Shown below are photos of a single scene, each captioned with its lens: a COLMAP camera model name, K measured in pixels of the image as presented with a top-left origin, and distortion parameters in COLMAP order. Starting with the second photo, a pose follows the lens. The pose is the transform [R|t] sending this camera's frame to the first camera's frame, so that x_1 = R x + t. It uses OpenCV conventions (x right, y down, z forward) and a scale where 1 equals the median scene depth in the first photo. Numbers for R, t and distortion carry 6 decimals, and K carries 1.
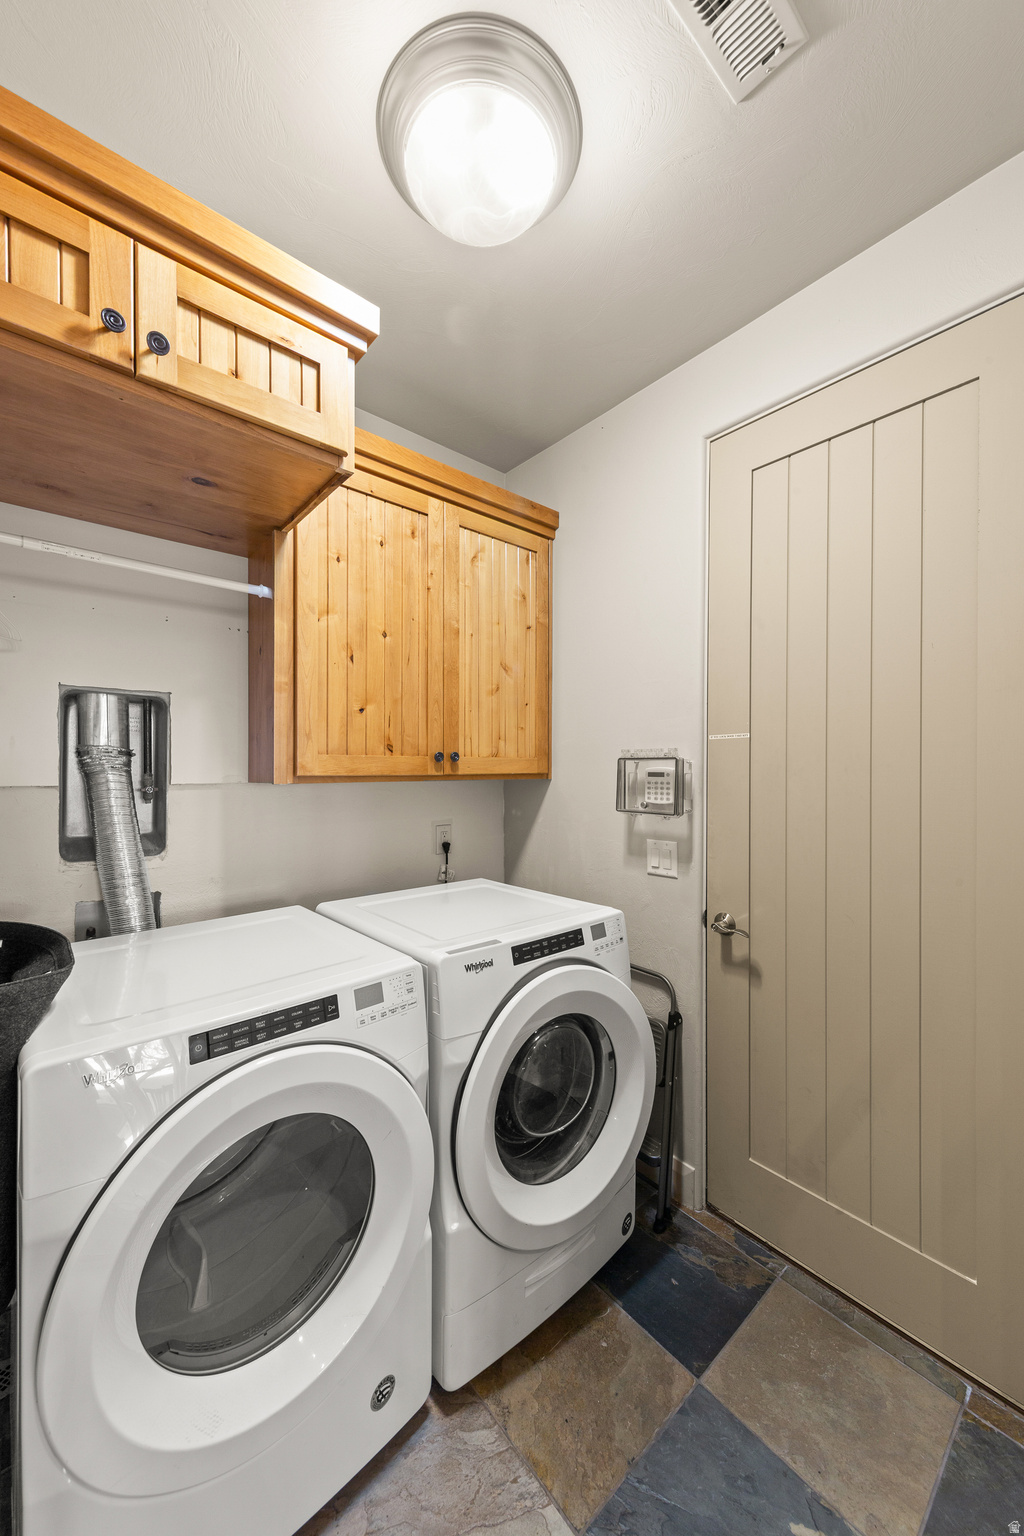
lens RADIAL K [[559.1, 0, 516.8], [0, 559.1, 766.0], [0, 0, 1]] dist [0.001658, 0.000073]
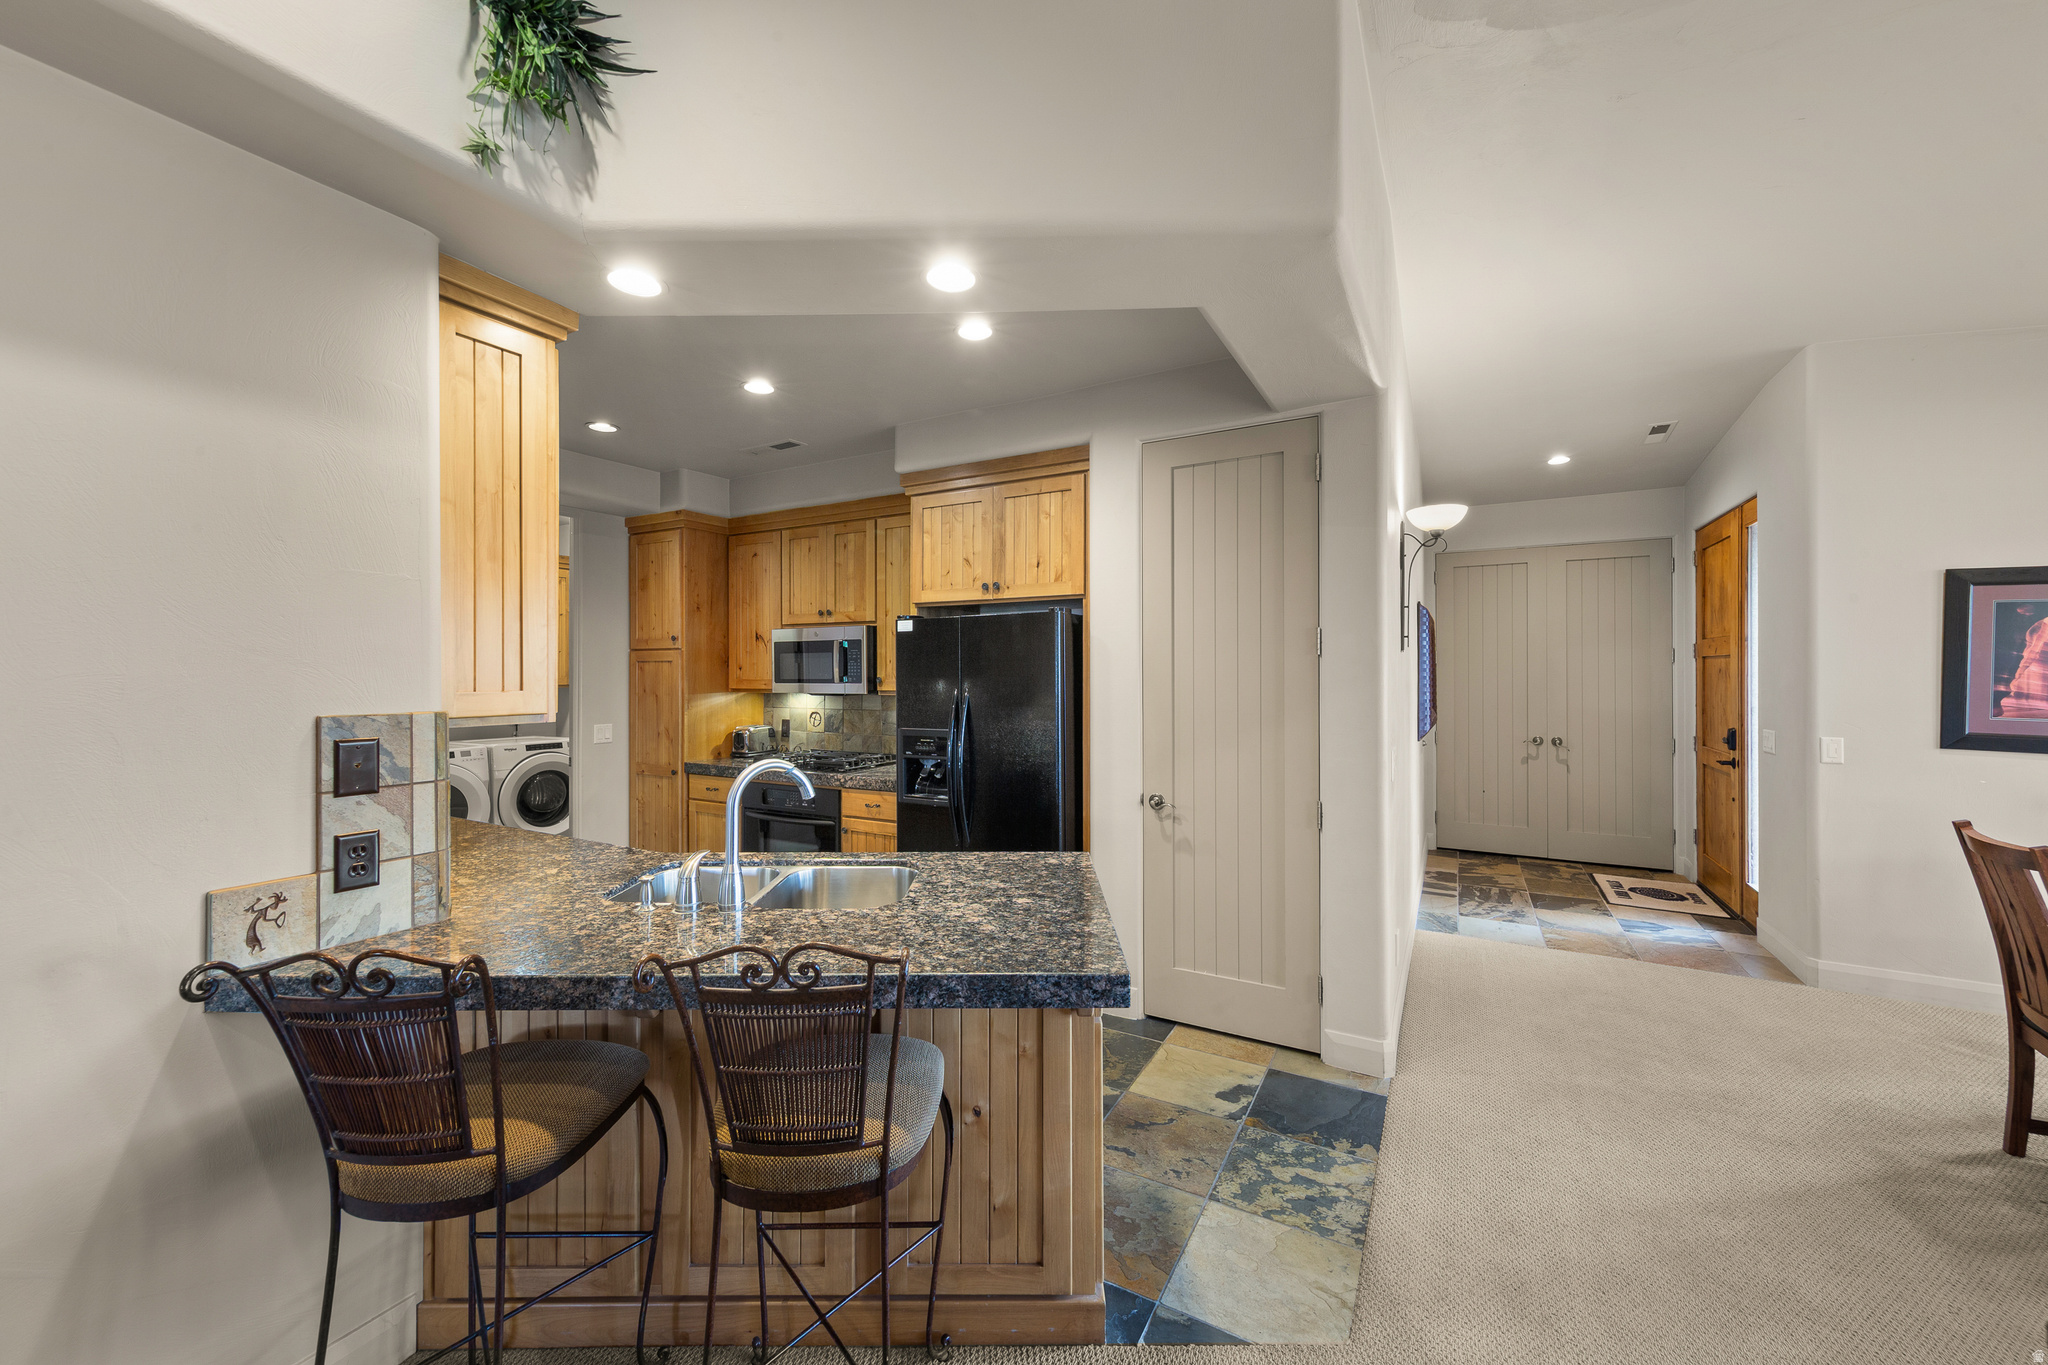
lens RADIAL K [[771.3, 0, 1033.5], [0, 771.3, 673.5], [0, 0, 1]] dist [0.002426, 0.000186]
pose [[0.938834, -0.003012, 0.344357, 0.593020], [0.002178, 0.999994, 0.002810, -0.047286], [-0.344363, -0.001888, 0.938835, -3.382817]]
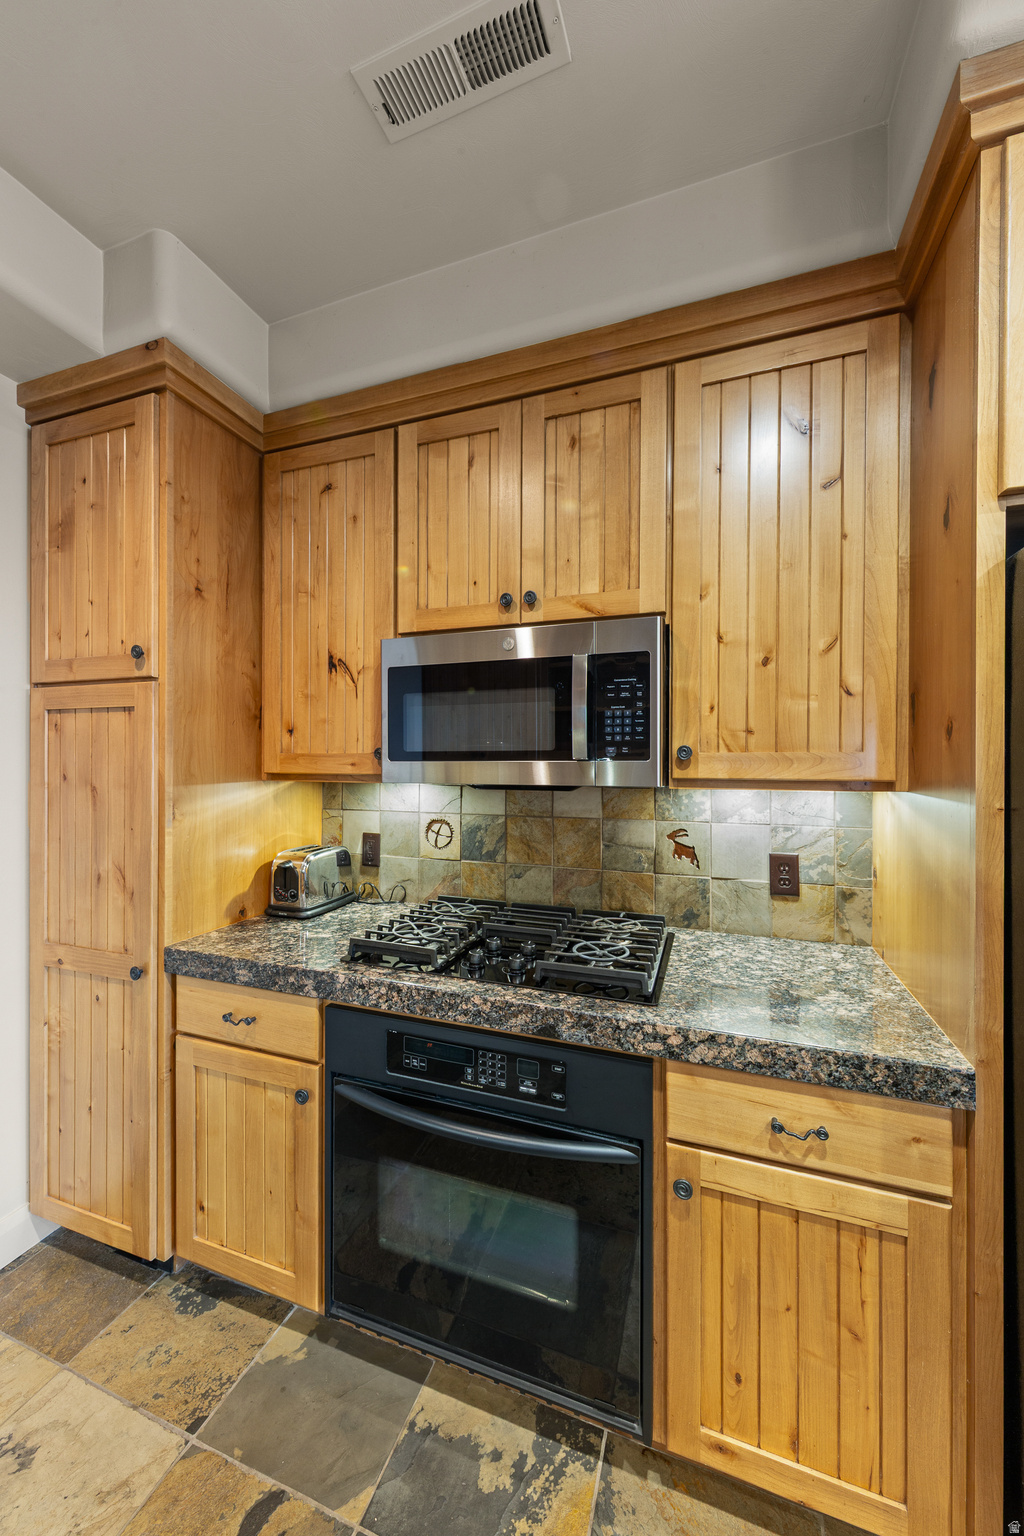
lens RADIAL K [[559.1, 0, 516.8], [0, 559.1, 766.0], [0, 0, 1]] dist [0.001658, 0.000073]
pose [[0.870299, 0.001182, 0.492522, 0.344566], [-0.004358, 0.999976, 0.005300, 0.011894], [-0.492504, -0.006759, 0.870284, -0.516250]]
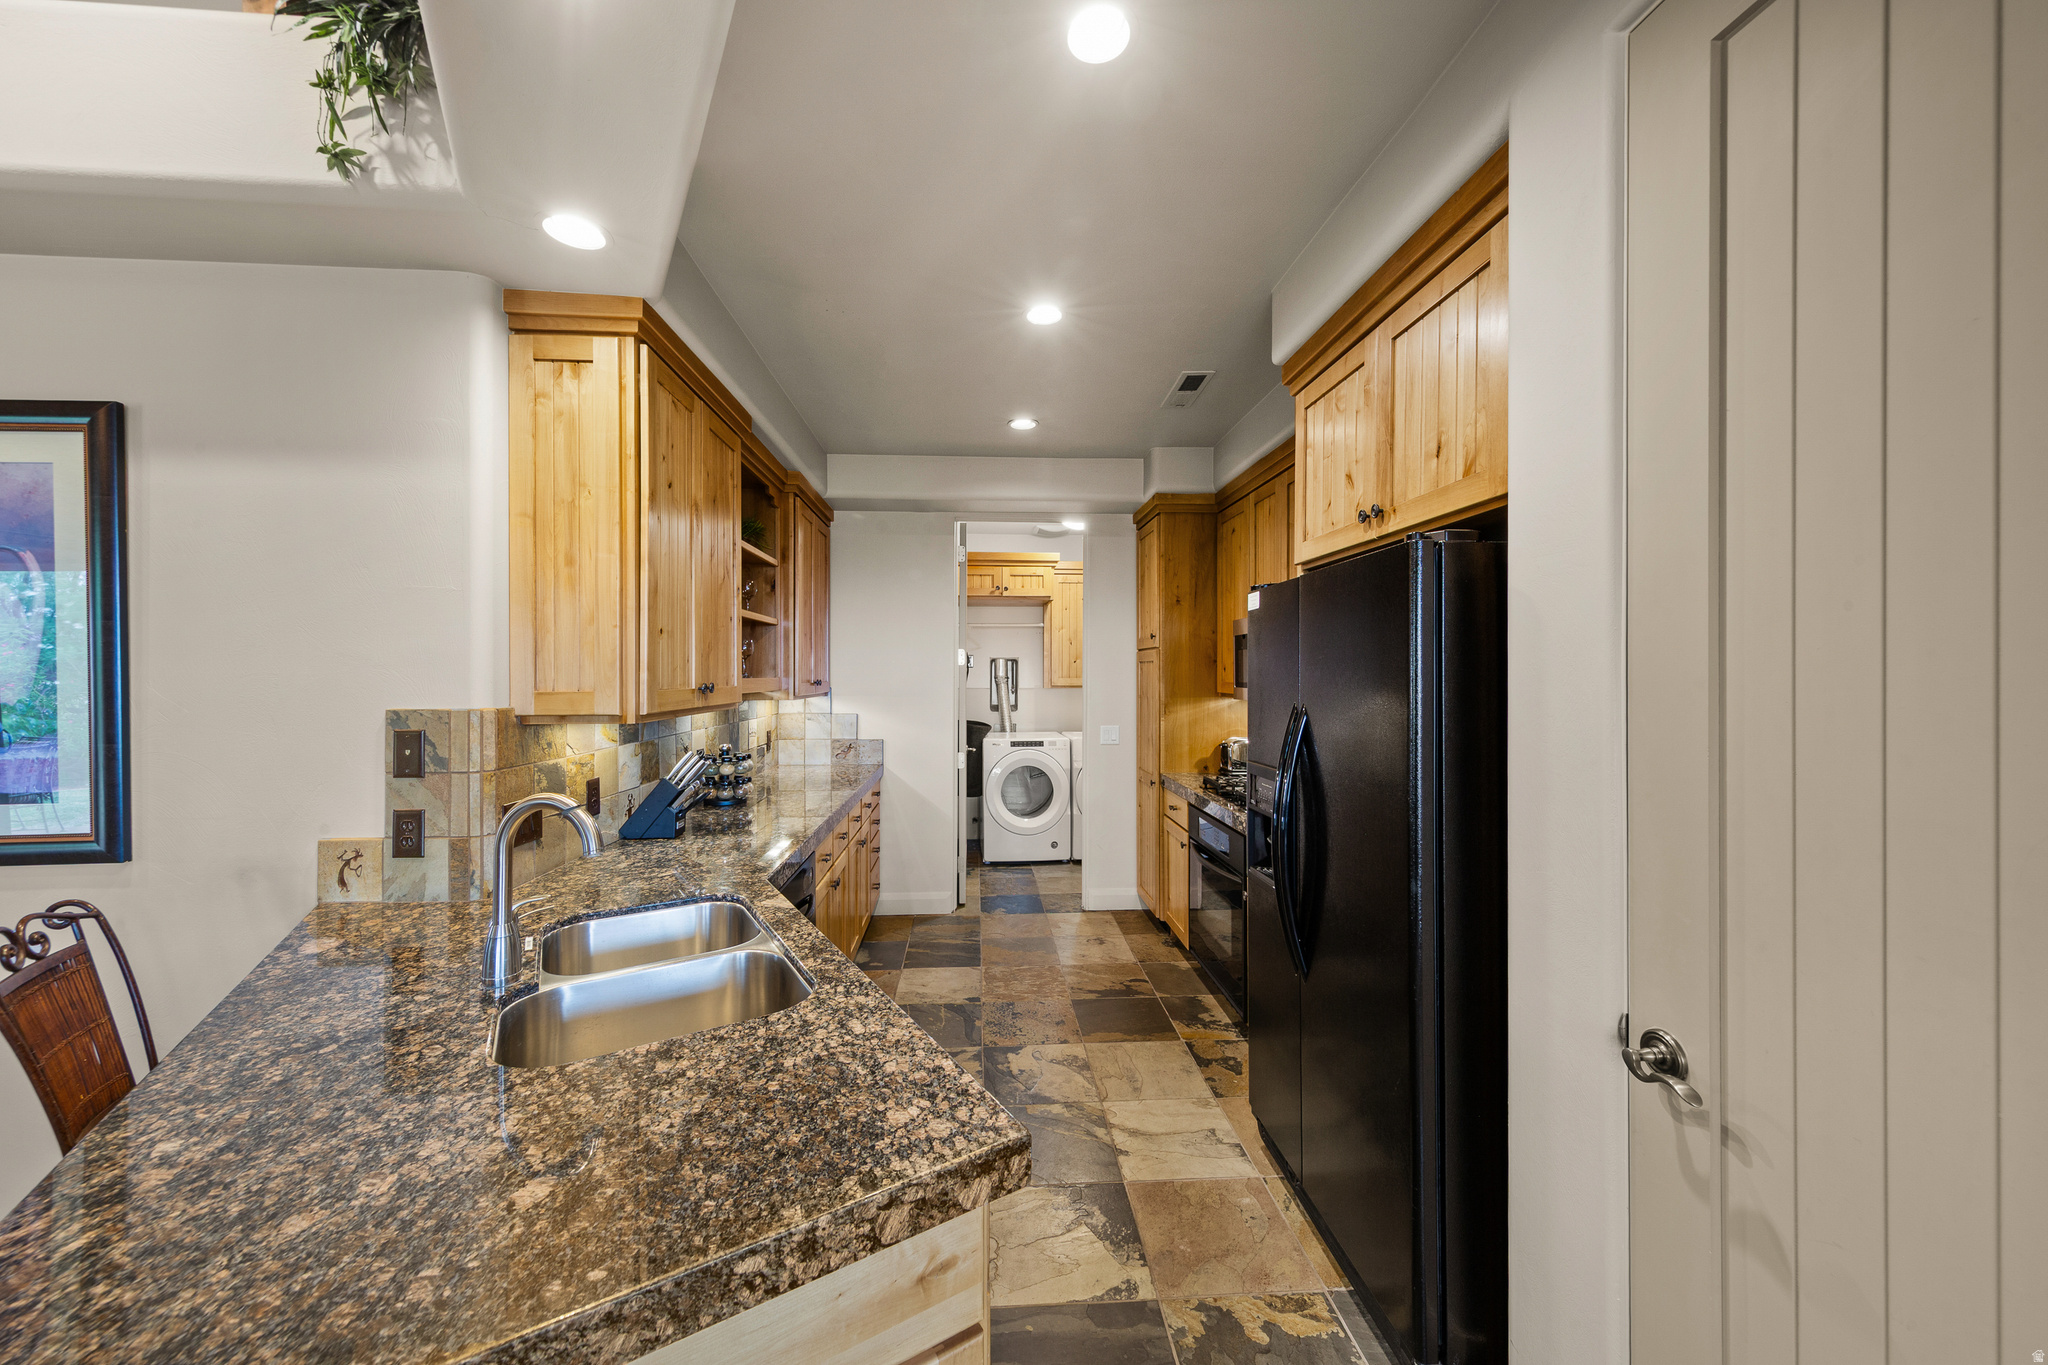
lens RADIAL K [[745.4, 0, 1015.7], [0, 745.4, 673.6], [0, 0, 1]] dist [0.001658, 0.000073]
pose [[0.792889, -0.000616, -0.609366, 1.825231], [0.000735, 1.000000, -0.000055, -0.045888], [0.609366, -0.000404, 0.792889, -2.203637]]
